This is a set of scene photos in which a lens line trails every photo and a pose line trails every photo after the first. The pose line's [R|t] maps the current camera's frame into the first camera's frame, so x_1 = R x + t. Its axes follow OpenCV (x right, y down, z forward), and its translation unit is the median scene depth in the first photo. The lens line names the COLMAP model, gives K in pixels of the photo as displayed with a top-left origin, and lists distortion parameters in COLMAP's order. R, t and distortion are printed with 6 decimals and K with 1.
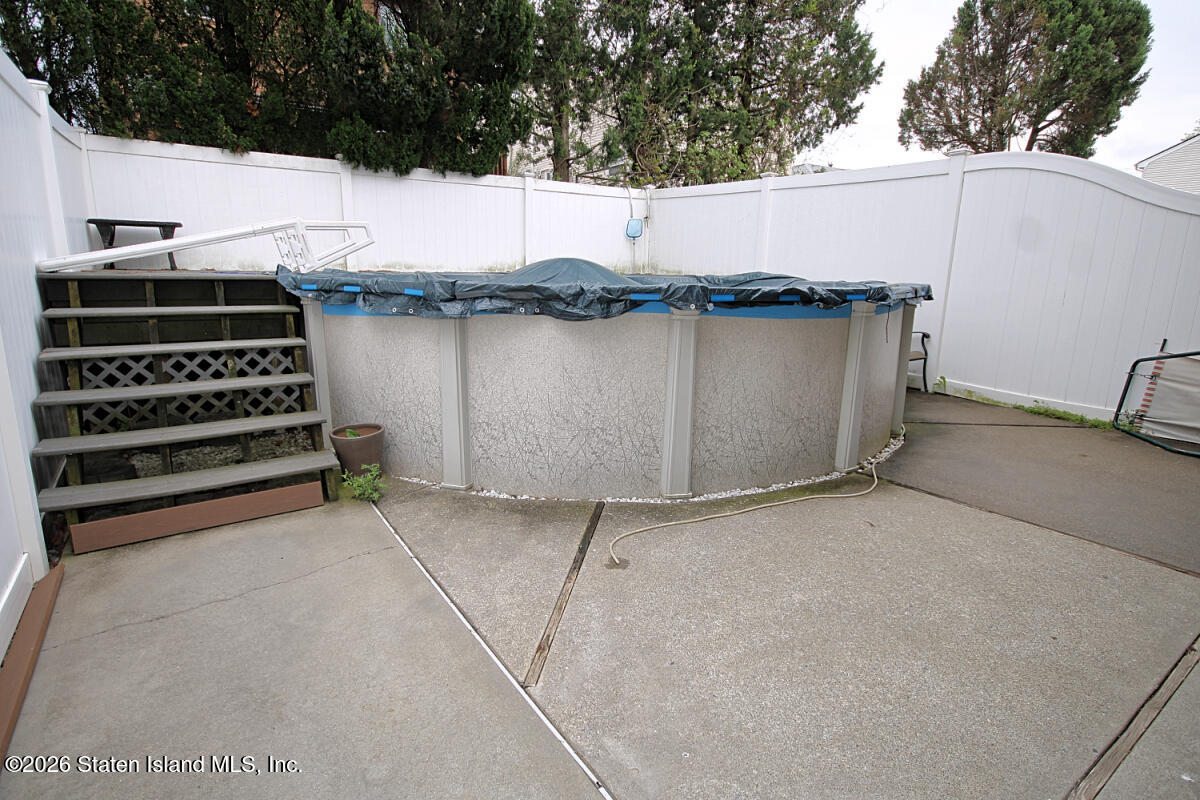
lens RADIAL K [[609.6, 0, 600.0], [0, 609.6, 400.0], [0, 0, 1]] dist [-0.002660, -0.000225]
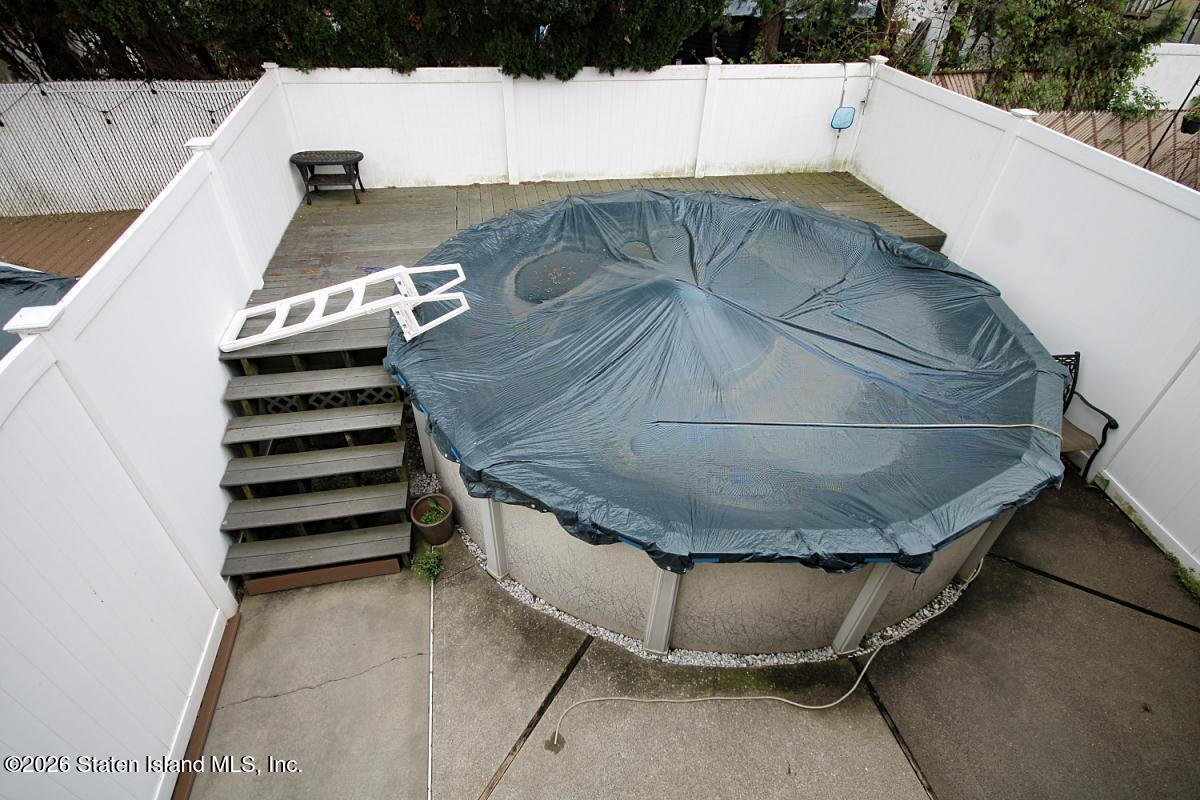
lens RADIAL K [[582.9, 0, 600.0], [0, 582.9, 400.0], [0, 0, 1]] dist [-0.000269, -0.000848]
pose [[0.921338, 0.251640, -0.296334, 0.244370], [-0.097438, 0.887390, 0.450605, -0.778613], [0.376354, -0.386285, 0.842105, 0.201382]]
